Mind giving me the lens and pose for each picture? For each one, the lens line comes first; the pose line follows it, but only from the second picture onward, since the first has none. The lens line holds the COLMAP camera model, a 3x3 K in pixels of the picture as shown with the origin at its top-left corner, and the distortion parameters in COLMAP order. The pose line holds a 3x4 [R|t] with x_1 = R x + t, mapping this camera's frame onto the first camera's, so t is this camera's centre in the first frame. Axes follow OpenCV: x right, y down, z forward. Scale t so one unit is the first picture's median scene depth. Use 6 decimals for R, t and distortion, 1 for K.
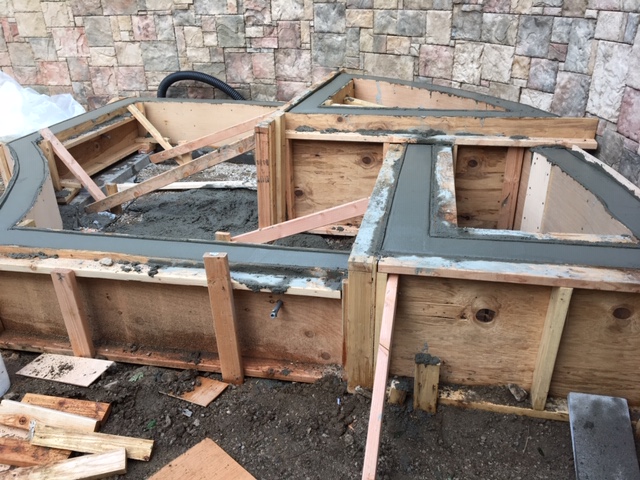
lens RADIAL K [[541.1, 0, 316.9], [0, 541.1, 243.4], [0, 0, 1]] dist [0.076349, -0.102403]
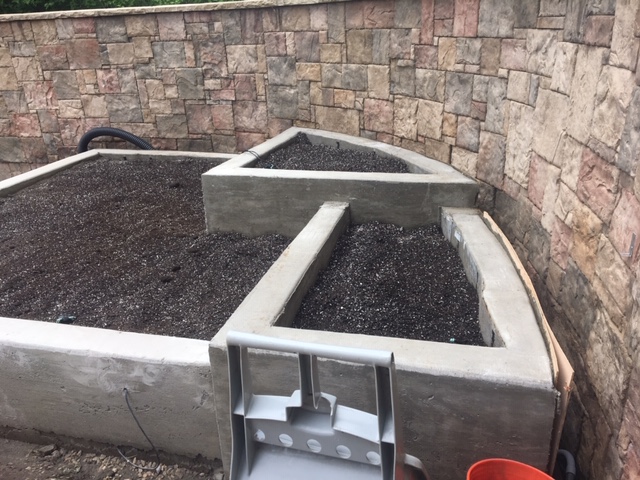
lens RADIAL K [[541.1, 0, 318.7], [0, 541.1, 246.5], [0, 0, 1]] dist [0.076349, -0.102403]
pose [[0.998315, 0.004399, -0.057857, 0.141345], [-0.007577, 0.998468, -0.054810, -0.038950], [0.057527, 0.055156, 0.996819, 0.034235]]
